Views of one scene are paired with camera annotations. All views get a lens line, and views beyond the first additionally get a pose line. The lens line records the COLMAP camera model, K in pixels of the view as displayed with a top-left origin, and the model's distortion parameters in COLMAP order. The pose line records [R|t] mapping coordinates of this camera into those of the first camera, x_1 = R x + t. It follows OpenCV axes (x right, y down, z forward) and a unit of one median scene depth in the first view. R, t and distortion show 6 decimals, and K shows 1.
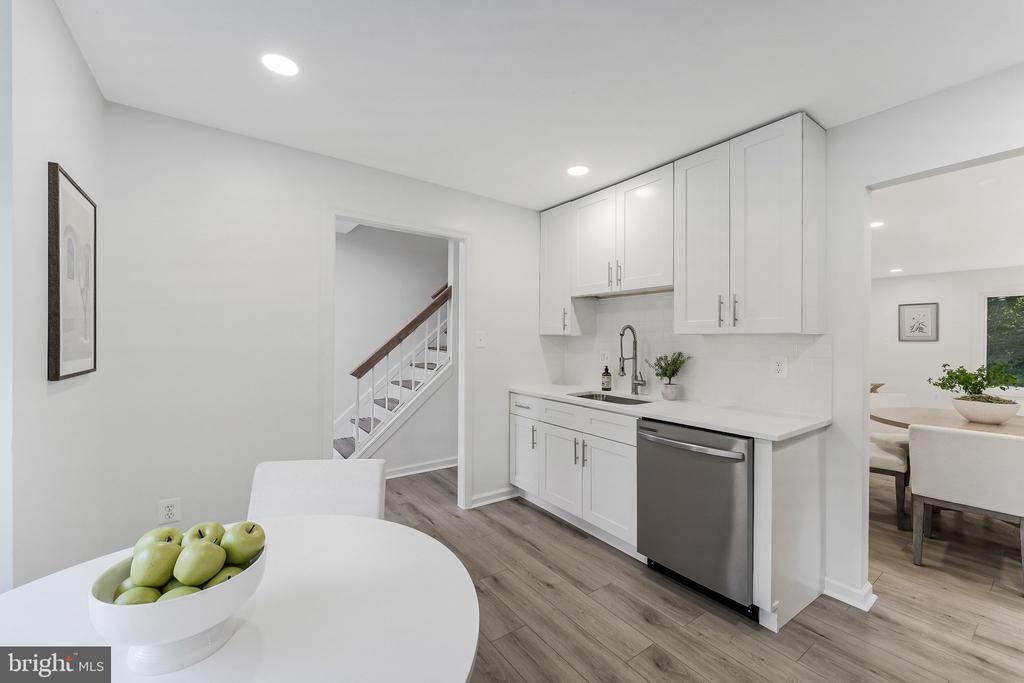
lens RADIAL K [[413.1, 0, 512.6], [0, 413.1, 341.0], [0, 0, 1]] dist [-0.000776, -0.000726]
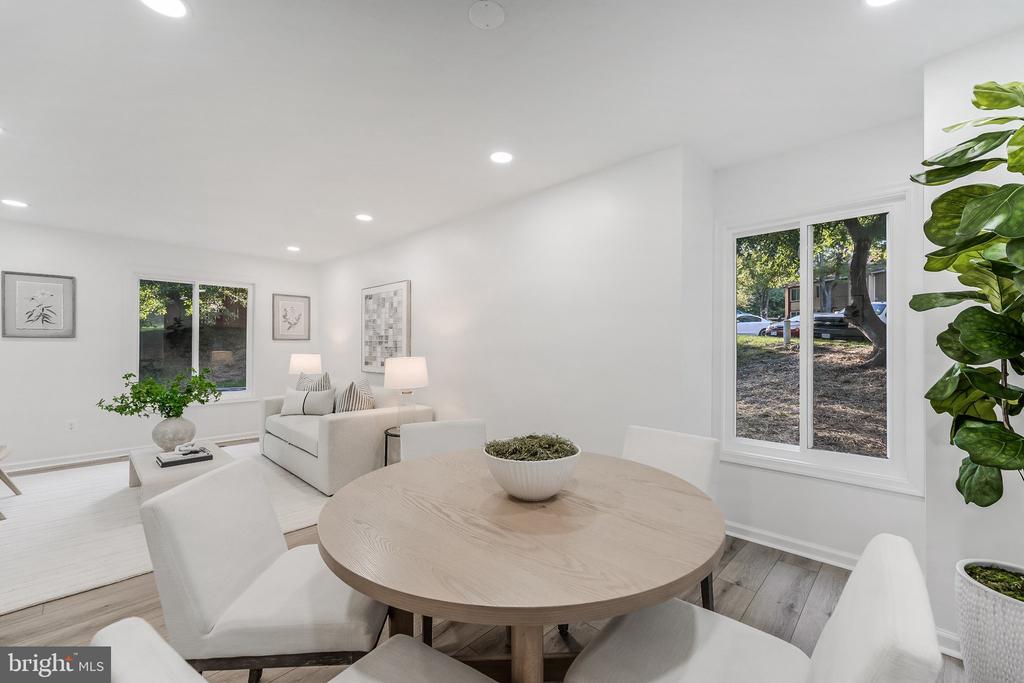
lens RADIAL K [[413.1, 0, 514.1], [0, 413.1, 343.8], [0, 0, 1]] dist [-0.000776, -0.000726]
pose [[-0.188100, -0.000359, 0.982150, 0.346790], [-0.002072, 0.999998, -0.000031, 0.010571], [-0.982148, -0.002041, -0.188100, 0.562395]]
